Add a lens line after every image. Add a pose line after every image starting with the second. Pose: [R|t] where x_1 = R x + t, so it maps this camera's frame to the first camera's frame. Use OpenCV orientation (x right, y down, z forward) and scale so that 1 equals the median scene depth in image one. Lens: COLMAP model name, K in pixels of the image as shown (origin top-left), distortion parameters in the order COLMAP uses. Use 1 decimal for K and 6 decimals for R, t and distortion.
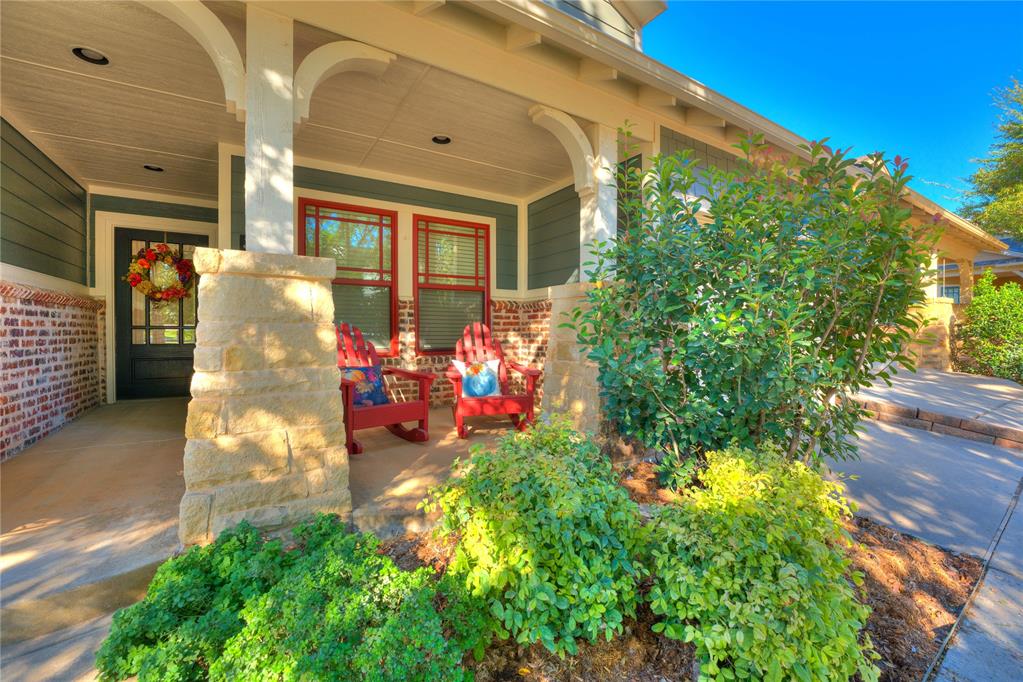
lens RADIAL K [[433.0, 0, 543.4], [0, 433.0, 333.2], [0, 0, 1]] dist [-0.038209, 0.006683]
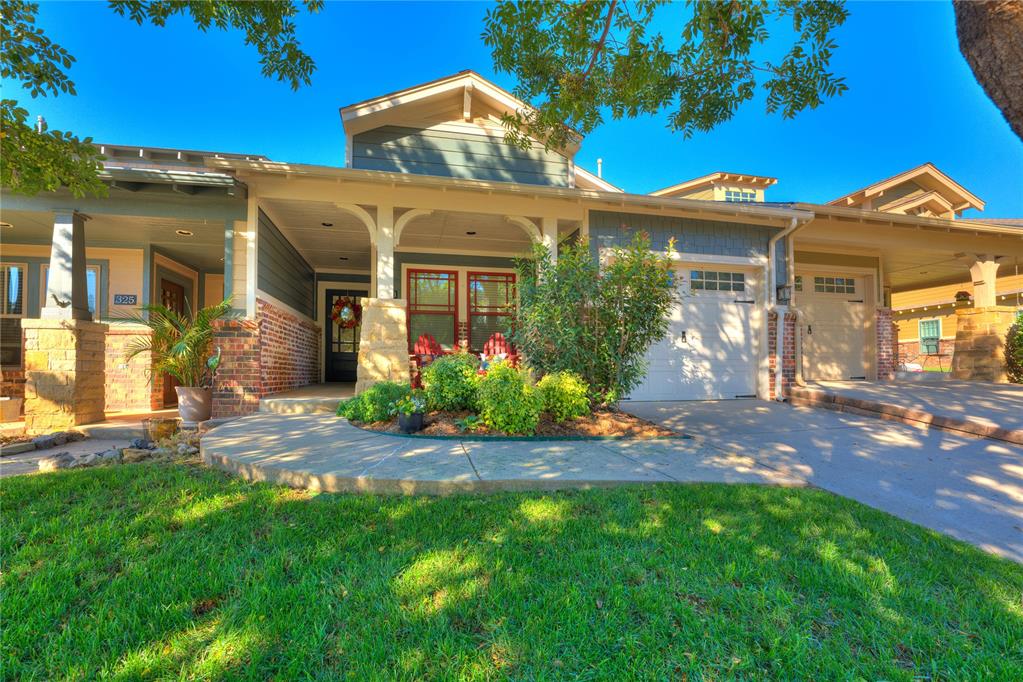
lens RADIAL K [[463.4, 0, 507.8], [0, 463.4, 363.0], [0, 0, 1]] dist [-0.044050, 0.008464]
pose [[0.928492, -0.005805, -0.371306, 0.654749], [-0.003565, 0.999692, -0.024544, 0.163972], [0.371334, 0.024112, 0.928186, -0.793269]]
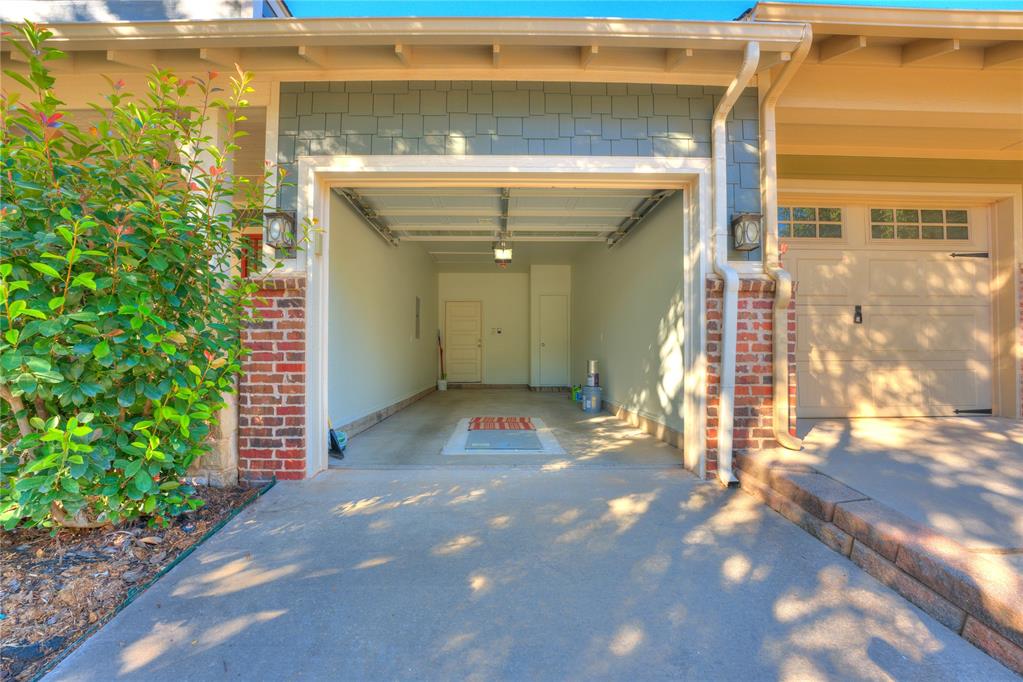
lens RADIAL K [[463.4, 0, 507.8], [0, 463.4, 363.0], [0, 0, 1]] dist [-0.044050, 0.008464]
pose [[0.826453, 0.002153, -0.563002, 1.174329], [-0.008068, 0.999935, -0.008018, 0.060114], [0.562948, 0.011169, 0.826417, 0.581377]]
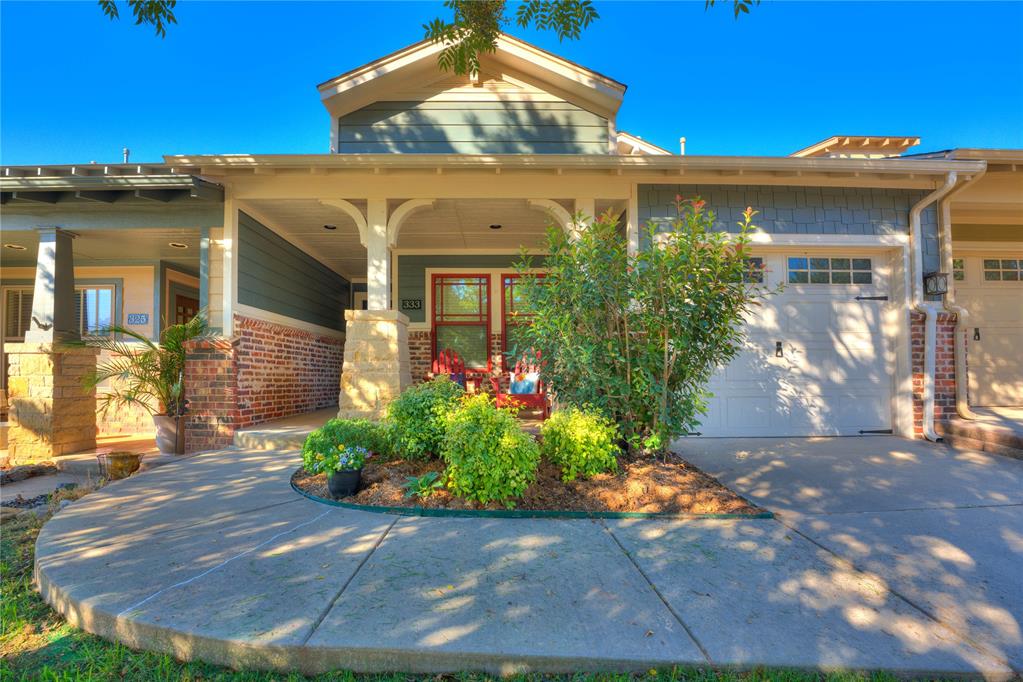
lens RADIAL K [[463.4, 0, 507.8], [0, 463.4, 363.0], [0, 0, 1]] dist [-0.044050, 0.008464]
pose [[0.829601, -0.017156, -0.558094, 0.714990], [-0.004281, 0.999303, -0.037082, 0.098408], [0.558341, 0.033152, 0.828949, -0.330075]]
